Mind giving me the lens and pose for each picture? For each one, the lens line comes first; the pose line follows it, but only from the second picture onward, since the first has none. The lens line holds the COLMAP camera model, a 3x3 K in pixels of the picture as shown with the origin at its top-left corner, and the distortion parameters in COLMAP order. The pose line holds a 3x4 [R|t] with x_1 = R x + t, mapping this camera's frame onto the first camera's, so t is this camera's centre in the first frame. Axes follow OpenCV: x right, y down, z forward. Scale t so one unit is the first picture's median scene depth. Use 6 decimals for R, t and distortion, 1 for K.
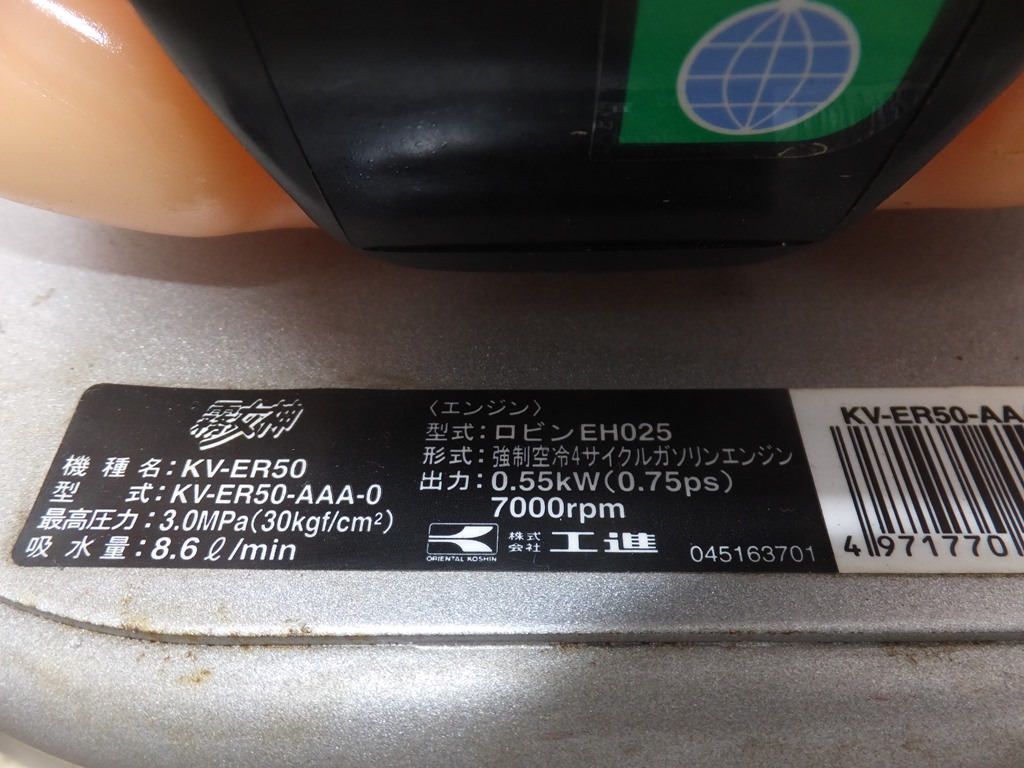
lens RADIAL K [[780.0, 0, 512.0], [0, 780.0, 384.0], [0, 0, 1]] dist [-0.001634, -0.010299]
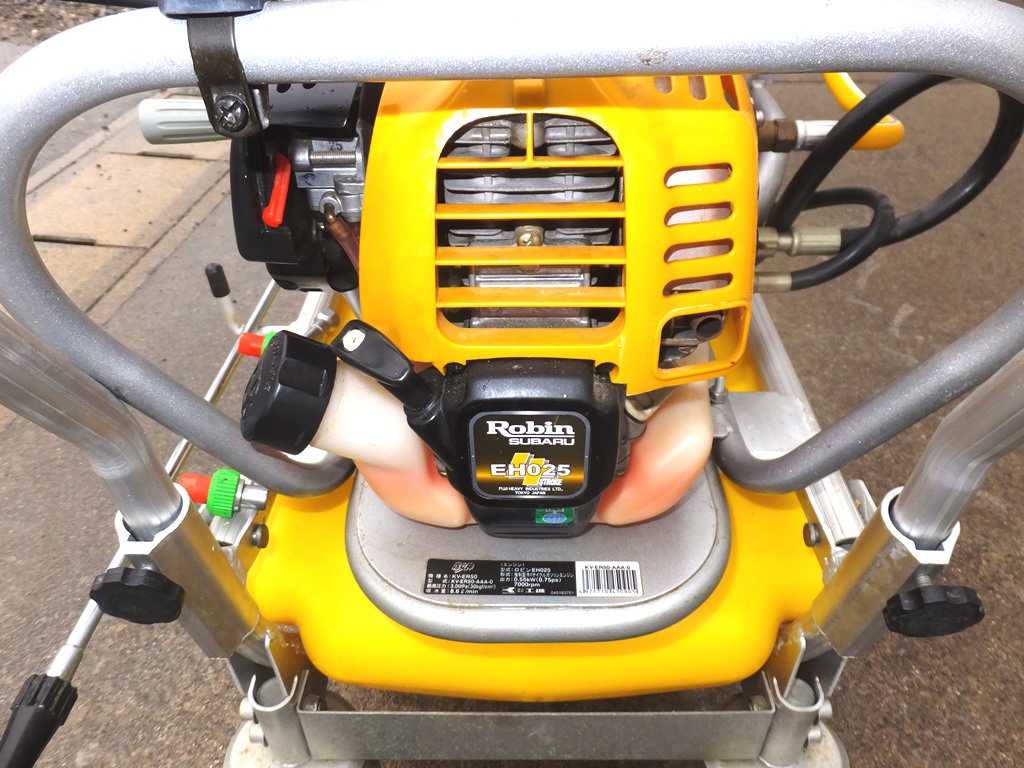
lens RADIAL K [[780.0, 0, 512.0], [0, 780.0, 384.0], [0, 0, 1]] dist [-0.001634, -0.010299]
pose [[0.999917, 0.011624, 0.005472, -0.083079], [-0.010342, 0.980960, -0.193936, -0.140586], [-0.007622, 0.193864, 0.980999, -4.281098]]
